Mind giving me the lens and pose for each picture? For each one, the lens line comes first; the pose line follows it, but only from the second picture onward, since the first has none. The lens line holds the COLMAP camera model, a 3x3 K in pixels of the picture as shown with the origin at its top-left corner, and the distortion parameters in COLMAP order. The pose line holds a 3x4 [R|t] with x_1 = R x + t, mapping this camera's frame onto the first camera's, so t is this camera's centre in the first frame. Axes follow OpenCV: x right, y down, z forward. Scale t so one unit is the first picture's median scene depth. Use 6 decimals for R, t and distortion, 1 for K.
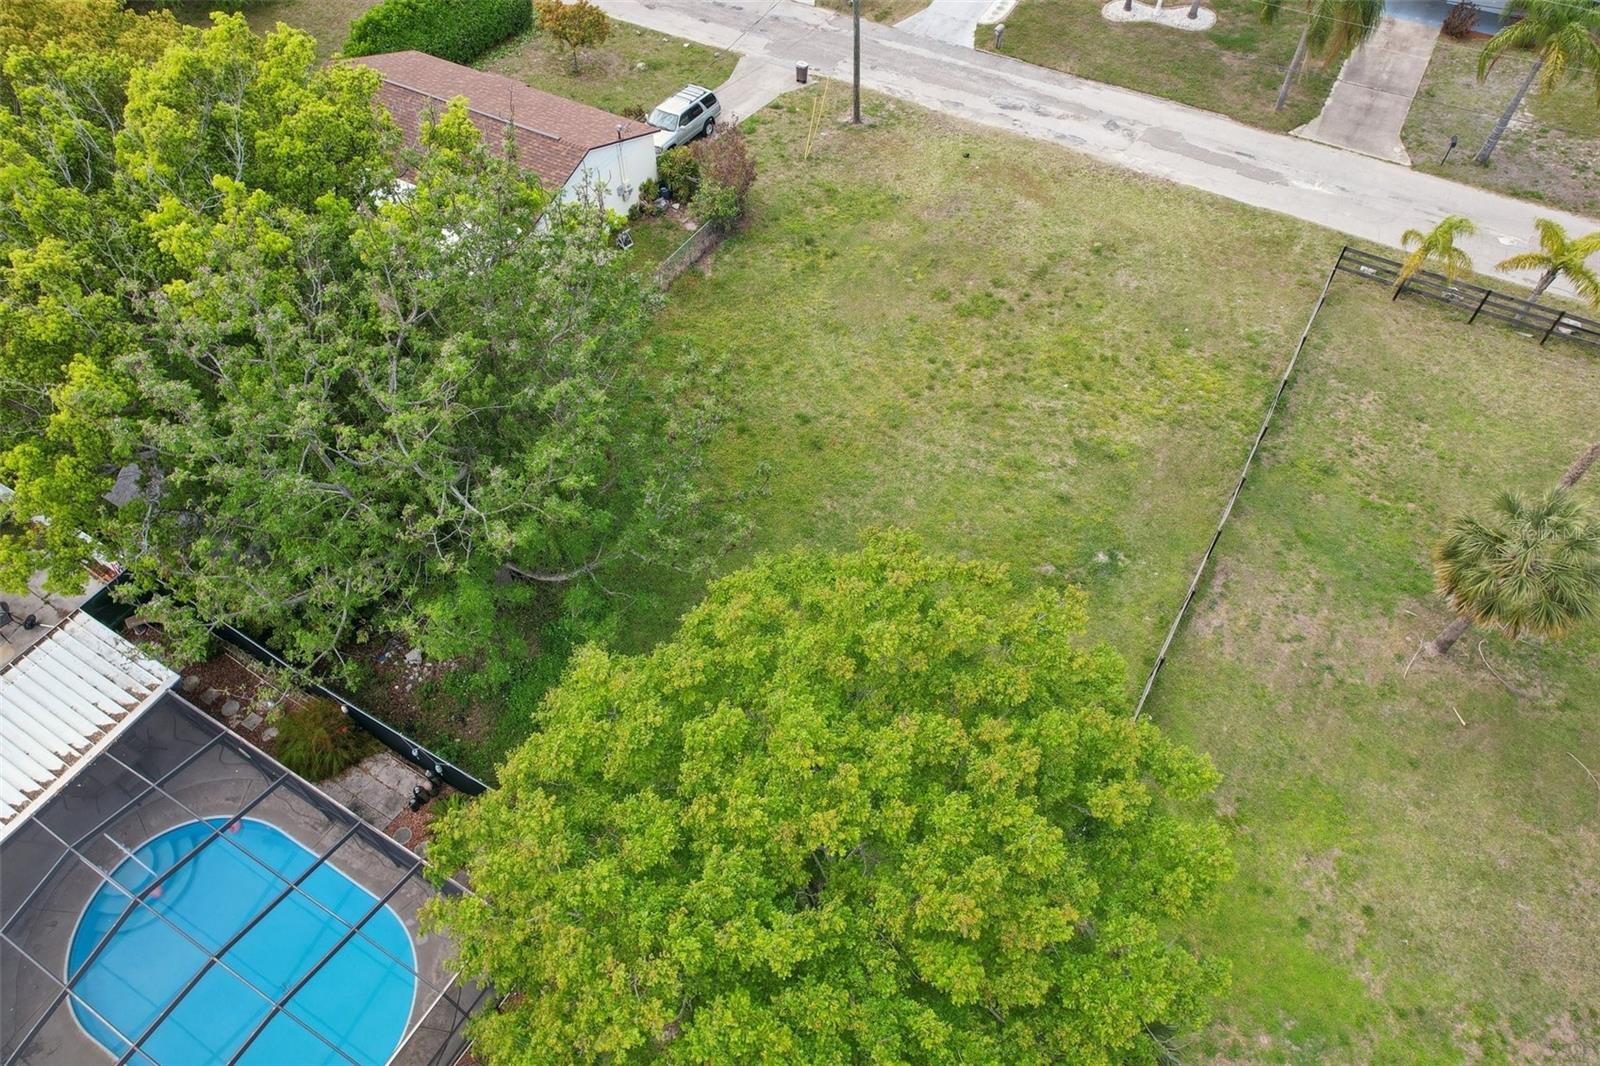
lens RADIAL K [[1050.9, 0, 802.6], [0, 1050.9, 531.3], [0, 0, 1]] dist [-0.076558, 0.068420]
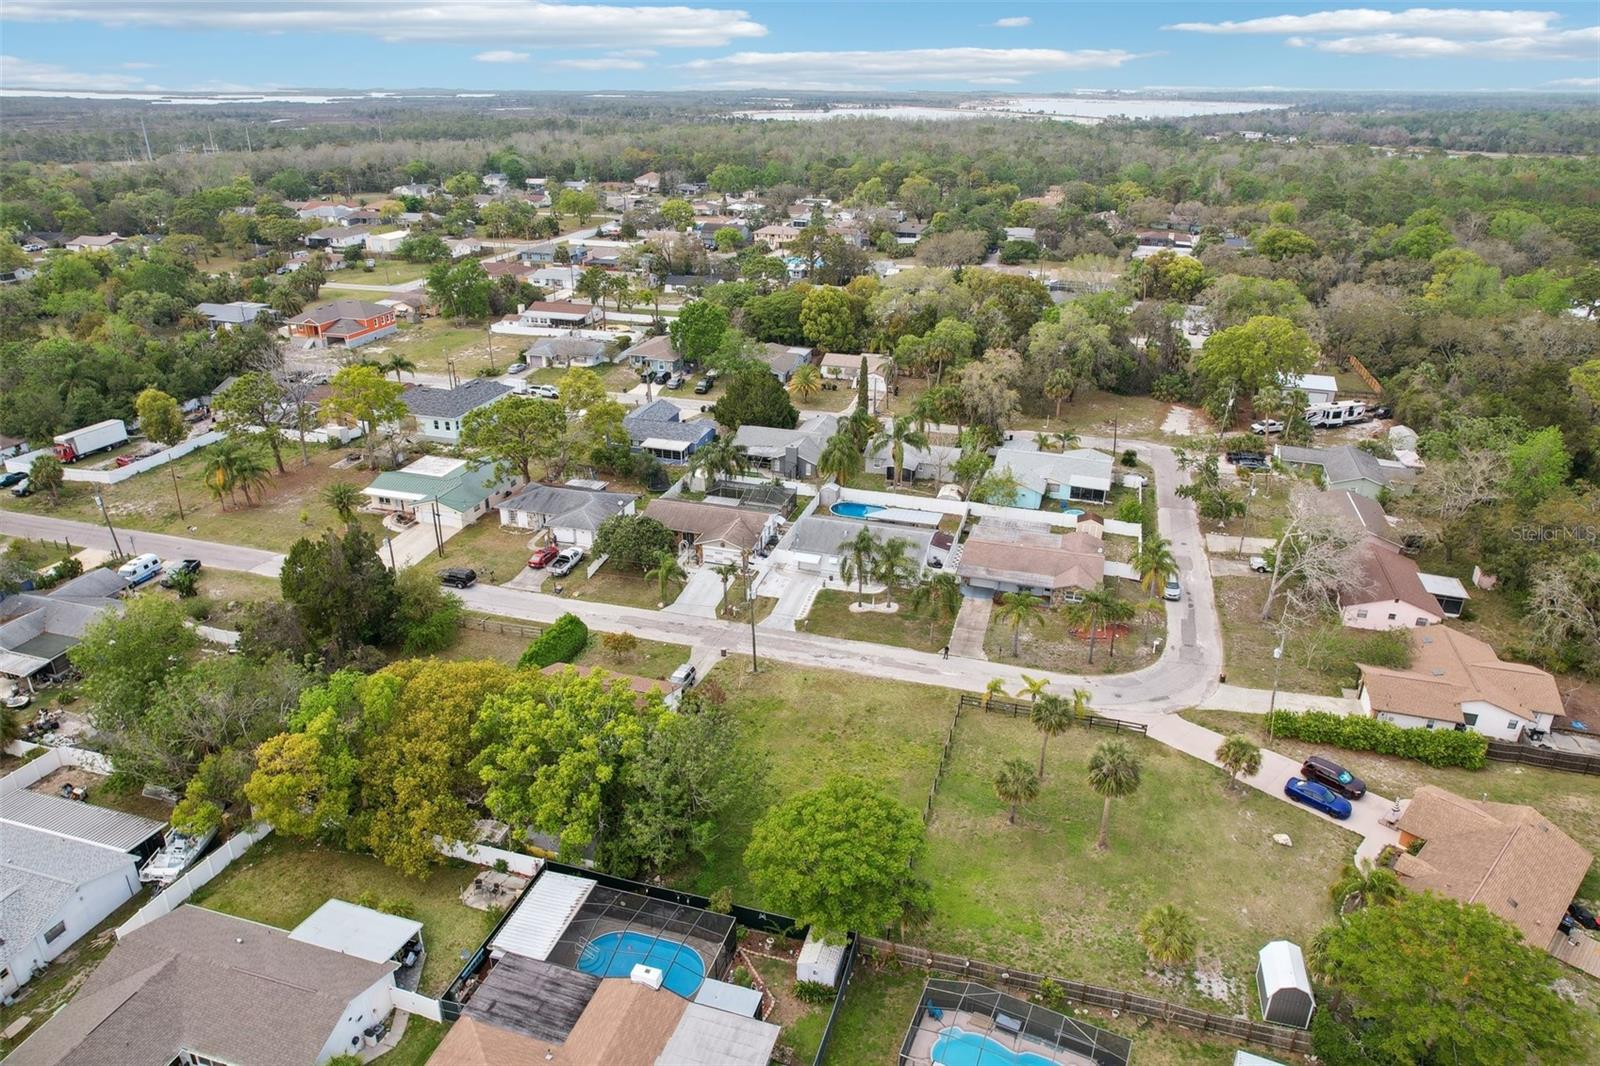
lens RADIAL K [[1050.9, 0, 802.6], [0, 1050.9, 531.3], [0, 0, 1]] dist [-0.076558, 0.068420]
pose [[0.970808, -0.085532, 0.224091, -0.359674], [0.179429, 0.878970, -0.441833, 0.395112], [-0.159179, 0.469144, 0.868658, -1.232564]]
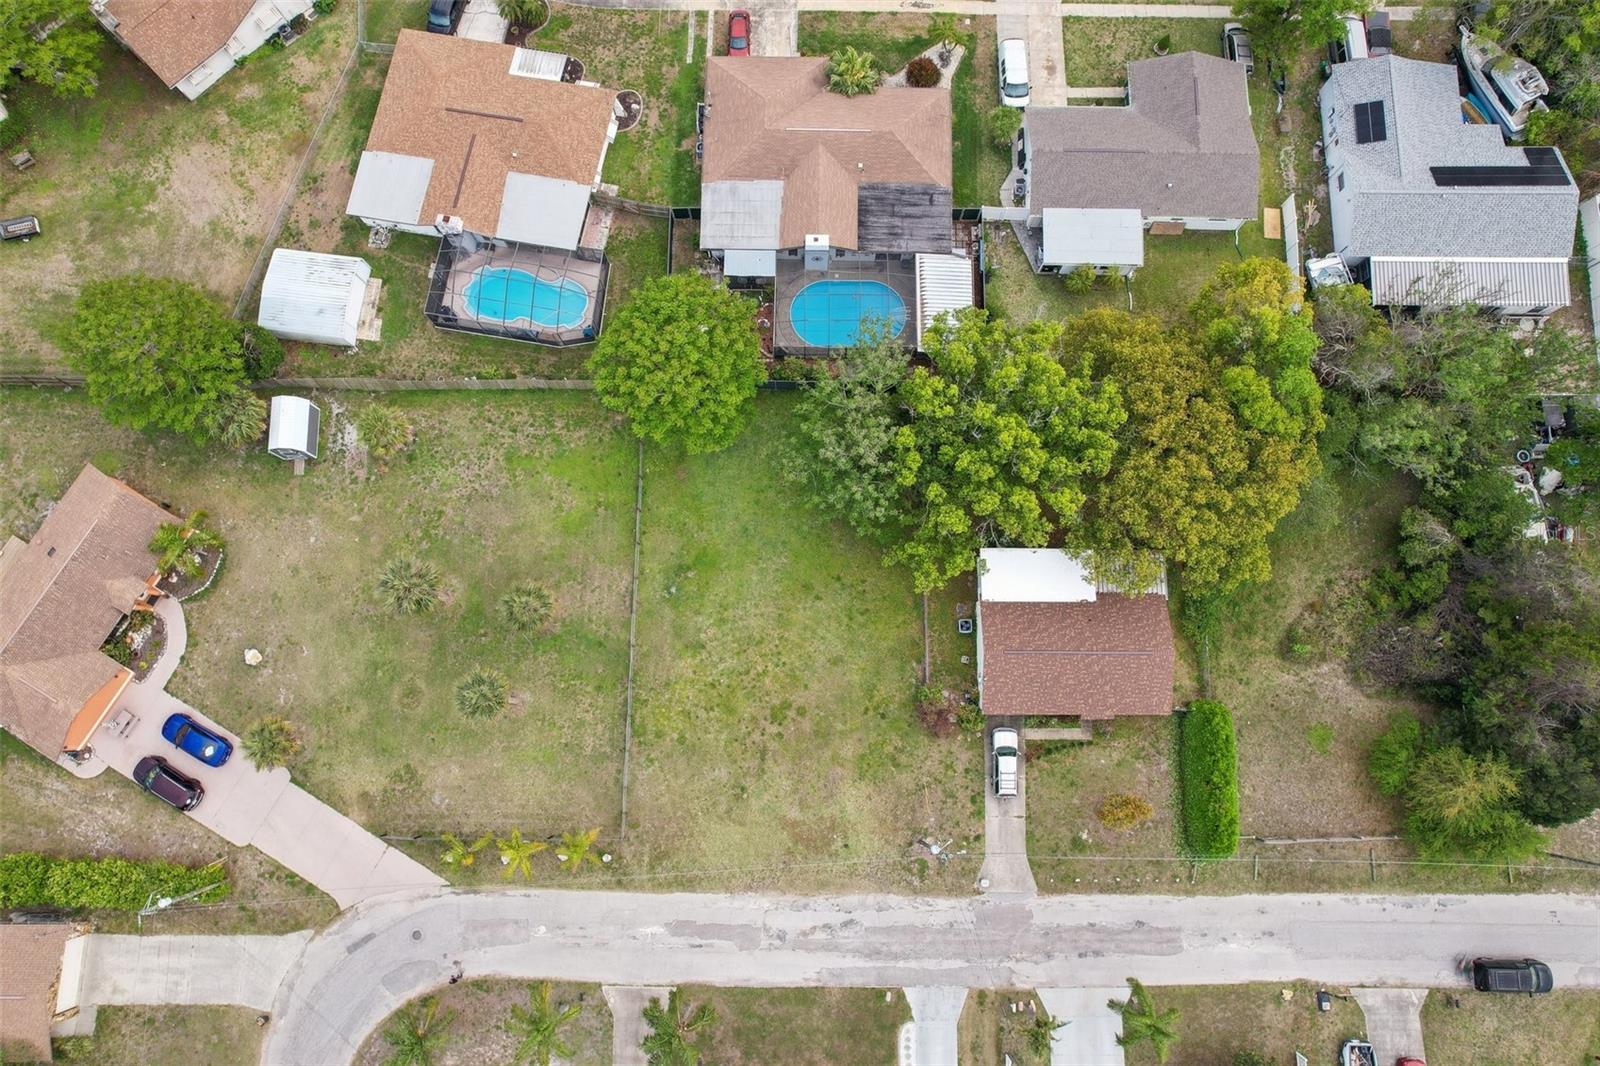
lens RADIAL K [[1050.9, 0, 802.6], [0, 1050.9, 531.3], [0, 0, 1]] dist [-0.076558, 0.068420]
pose [[-0.867371, 0.490796, -0.082379, 0.115109], [-0.385063, -0.557002, 0.735850, -1.323509], [0.315267, 0.669976, 0.672115, -0.468705]]
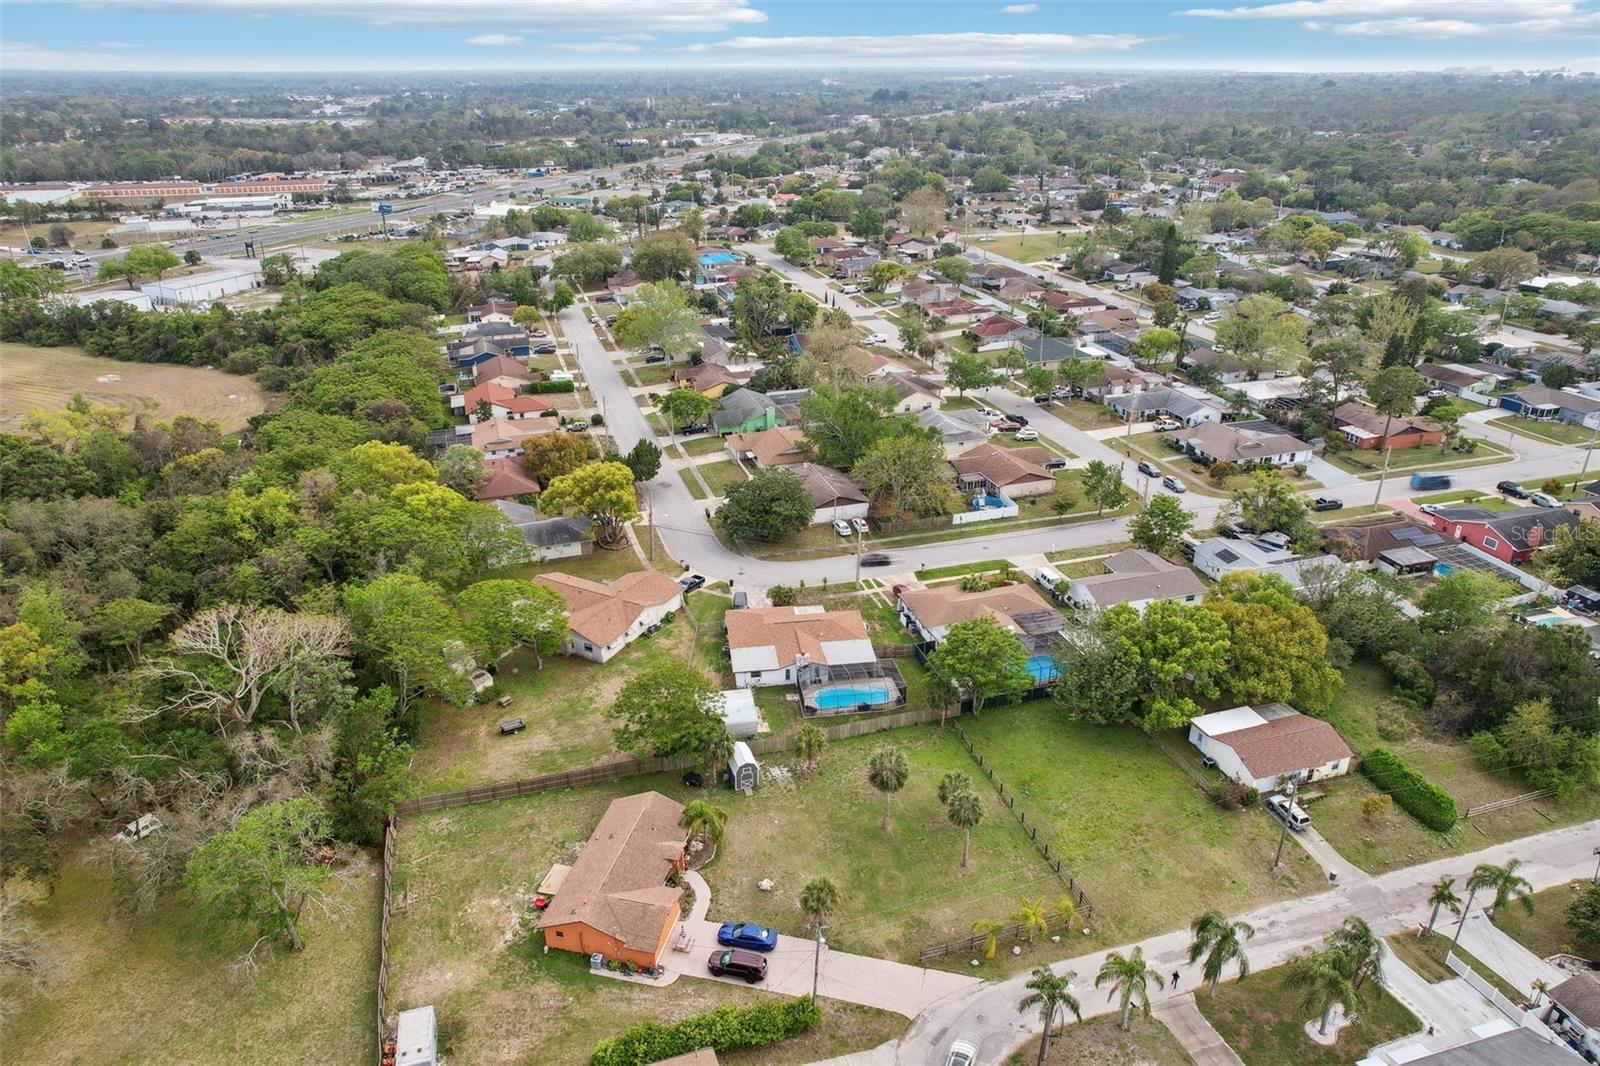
lens RADIAL K [[1036.8, 0, 800.0], [0, 1036.8, 533.0], [0, 0, 1]] dist [-0.062292, 0.068094]
pose [[-0.676295, 0.313449, -0.666615, 2.115783], [-0.571570, 0.347576, 0.743303, -1.806593], [0.464687, 0.883709, -0.055906, 0.031222]]
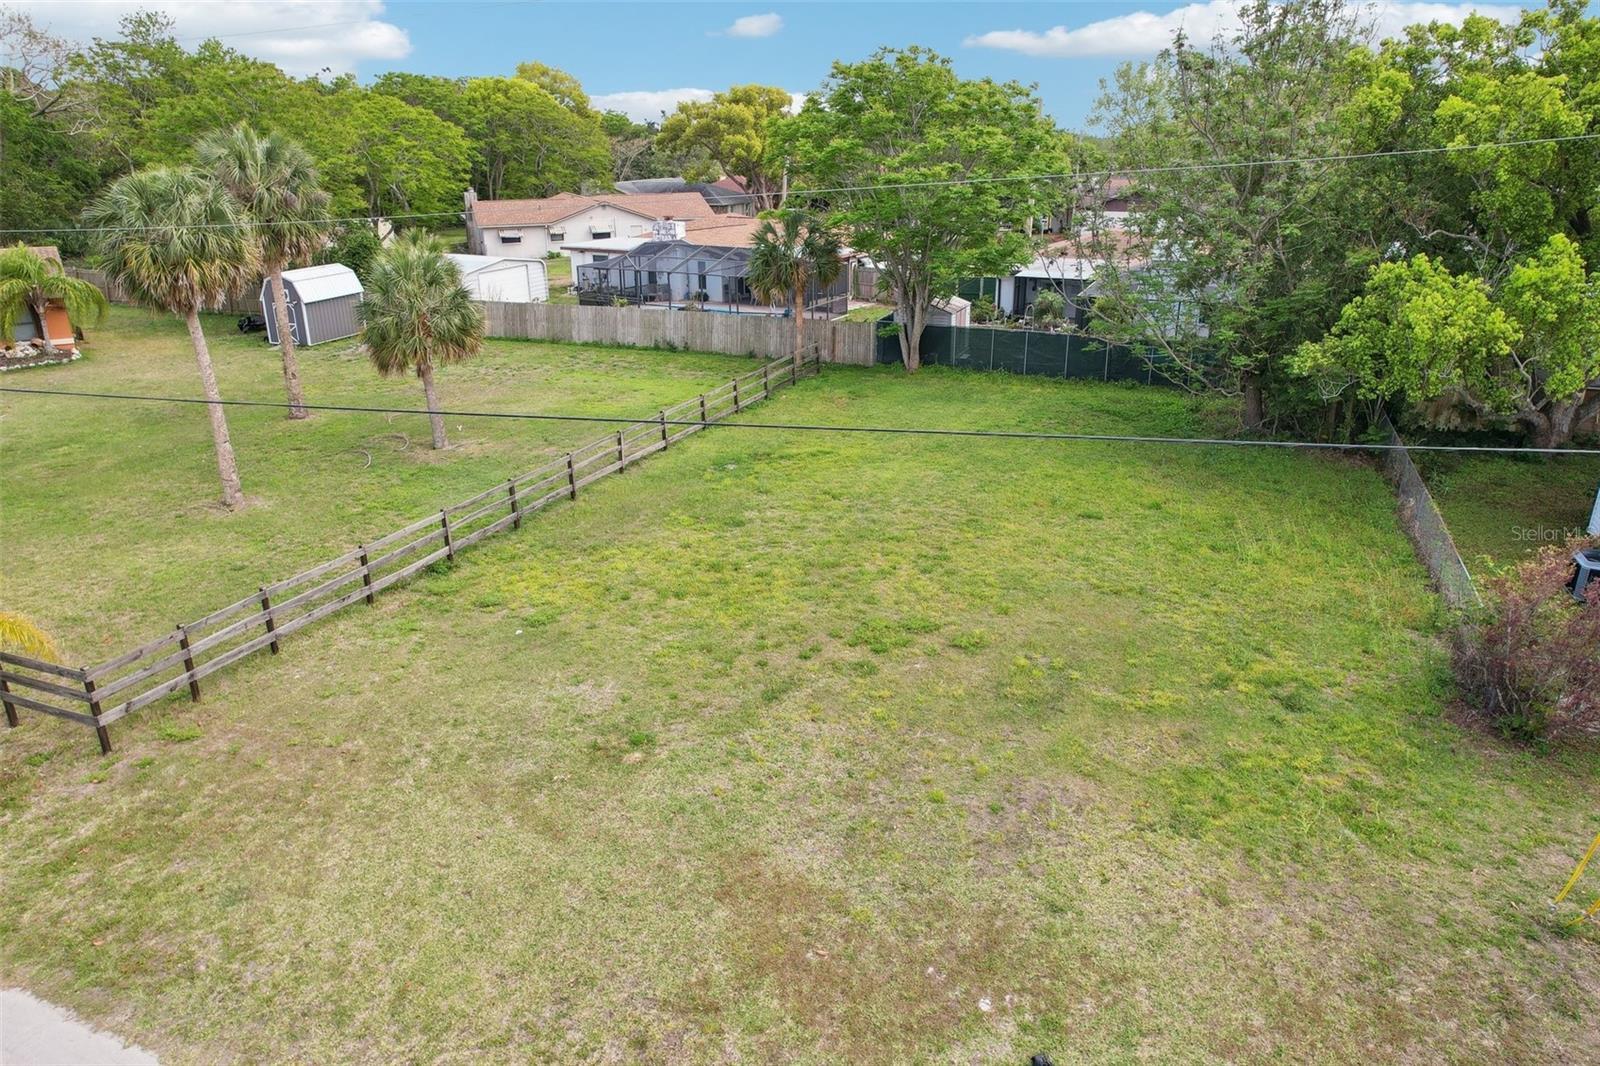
lens RADIAL K [[1050.9, 0, 802.6], [0, 1050.9, 531.3], [0, 0, 1]] dist [-0.076558, 0.068420]
pose [[-0.990962, 0.054001, -0.122797, 0.250162], [-0.100378, 0.308762, 0.945828, -0.661969], [0.088991, 0.949605, -0.300551, 0.993835]]
